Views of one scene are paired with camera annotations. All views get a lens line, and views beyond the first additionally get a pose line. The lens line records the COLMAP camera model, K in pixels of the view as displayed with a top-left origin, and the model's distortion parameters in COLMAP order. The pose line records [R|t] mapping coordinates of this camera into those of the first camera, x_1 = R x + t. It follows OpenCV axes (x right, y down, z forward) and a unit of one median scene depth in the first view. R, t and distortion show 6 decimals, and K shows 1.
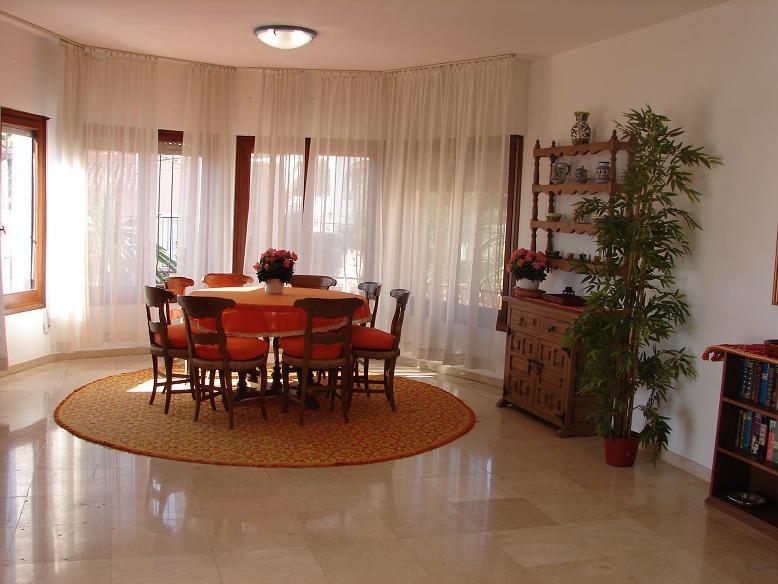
lens RADIAL K [[883.5, 0, 389.0], [0, 883.5, 292.0], [0, 0, 1]] dist [-0.007825, -0.007811]
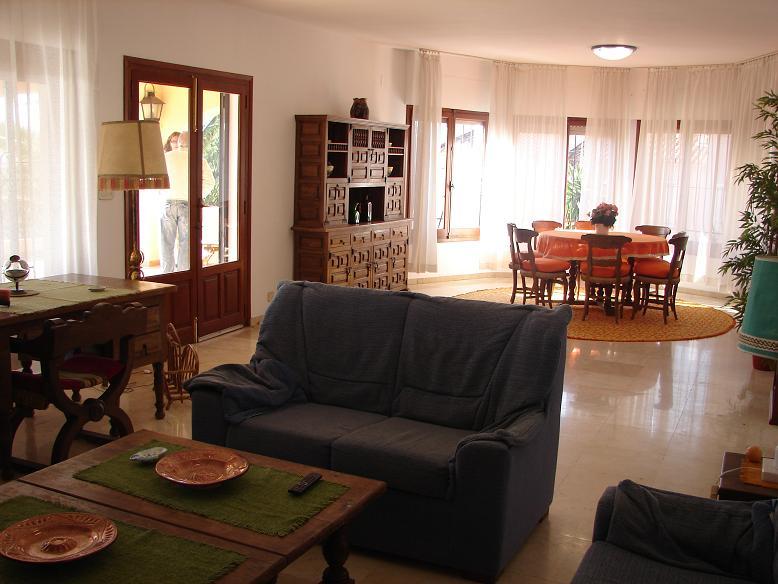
lens RADIAL K [[883.5, 0, 389.0], [0, 883.5, 292.0], [0, 0, 1]] dist [-0.007825, -0.007811]
pose [[0.768132, 0.093877, -0.633372, 0.447656], [-0.074057, 0.995581, 0.057749, 0.032861], [0.635994, 0.002547, 0.771690, -0.267960]]
